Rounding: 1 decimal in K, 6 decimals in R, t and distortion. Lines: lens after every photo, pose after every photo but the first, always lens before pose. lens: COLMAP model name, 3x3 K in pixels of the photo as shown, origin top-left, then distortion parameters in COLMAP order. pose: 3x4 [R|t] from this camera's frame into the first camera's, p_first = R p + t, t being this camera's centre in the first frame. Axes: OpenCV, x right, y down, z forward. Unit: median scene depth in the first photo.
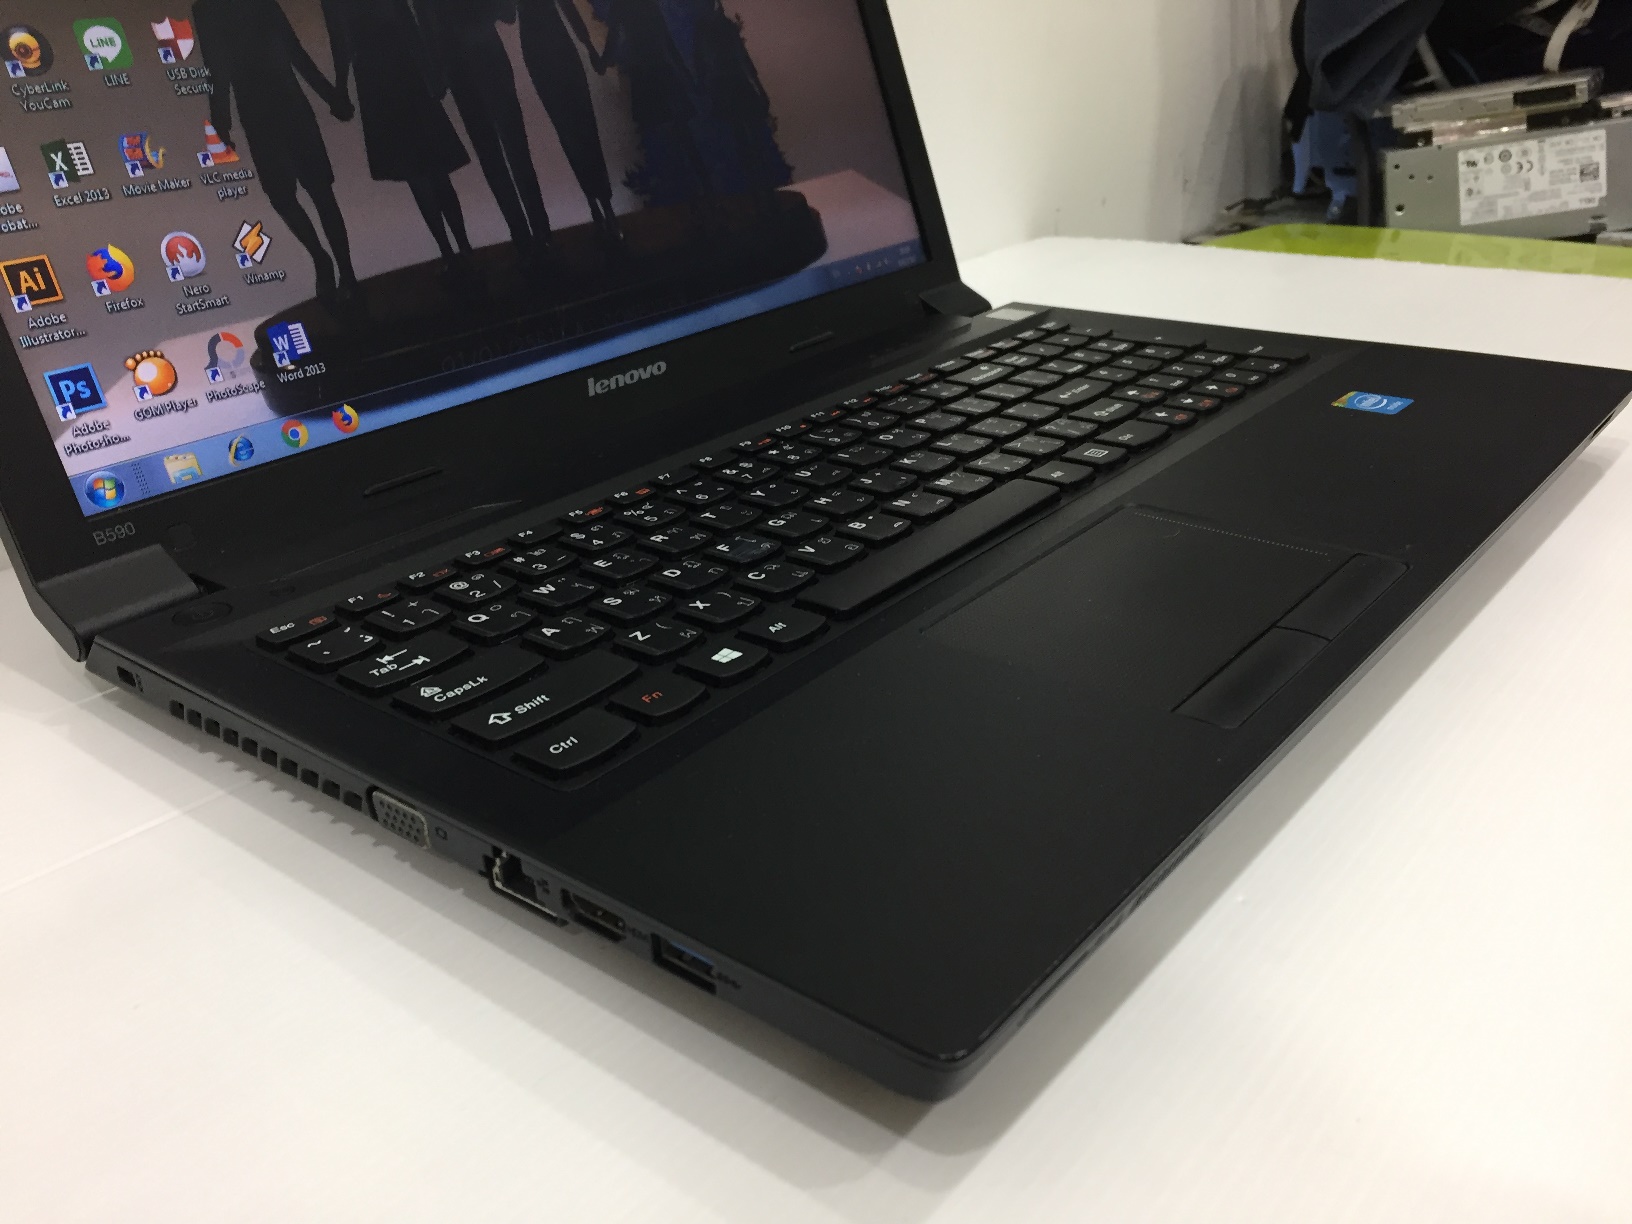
lens RADIAL K [[1416.6, 0, 816.0], [0, 1416.6, 612.0], [0, 0, 1]] dist [0.083236, -0.132100]
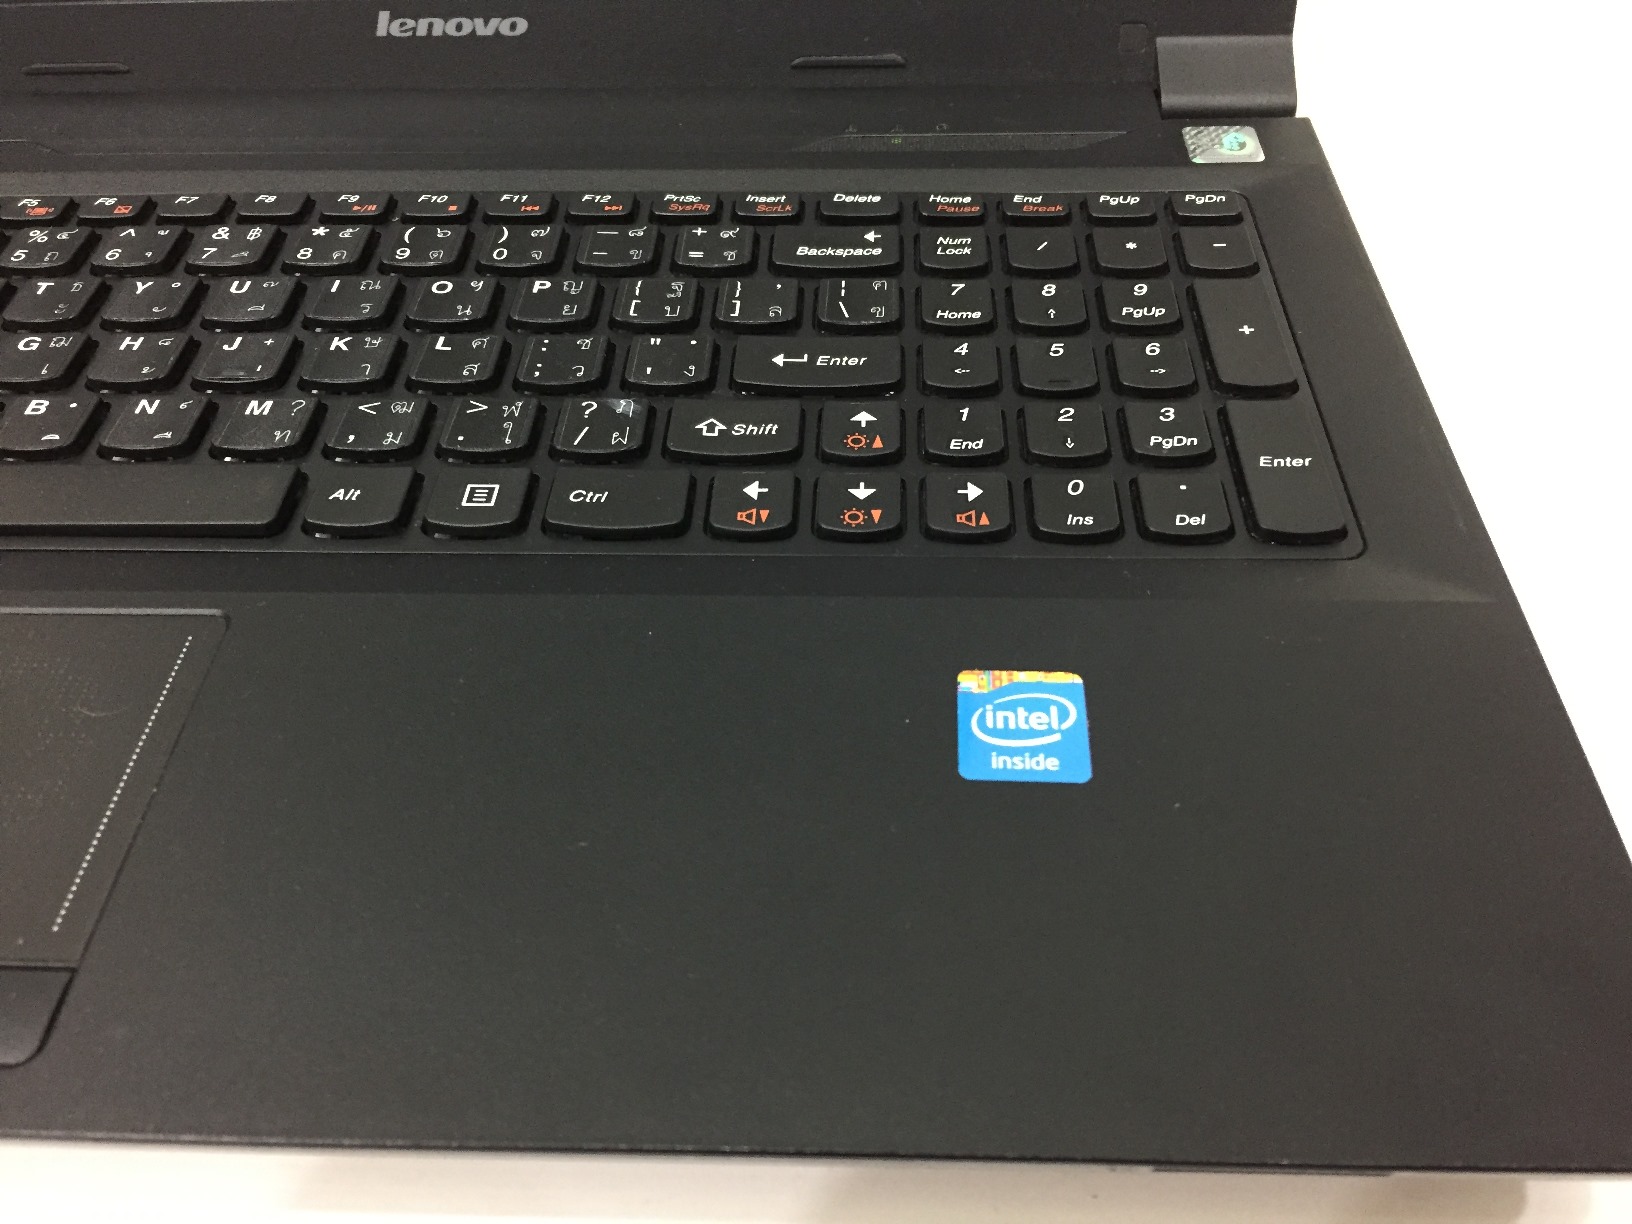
lens RADIAL K [[1371.7, 0, 819.3], [0, 1371.7, 644.2], [0, 0, 1]] dist [0.076229, -0.101643]
pose [[0.606490, 0.600230, -0.521435, 0.411299], [-0.331251, 0.786941, 0.520573, -0.270985], [0.722802, -0.142997, 0.676098, 0.493092]]
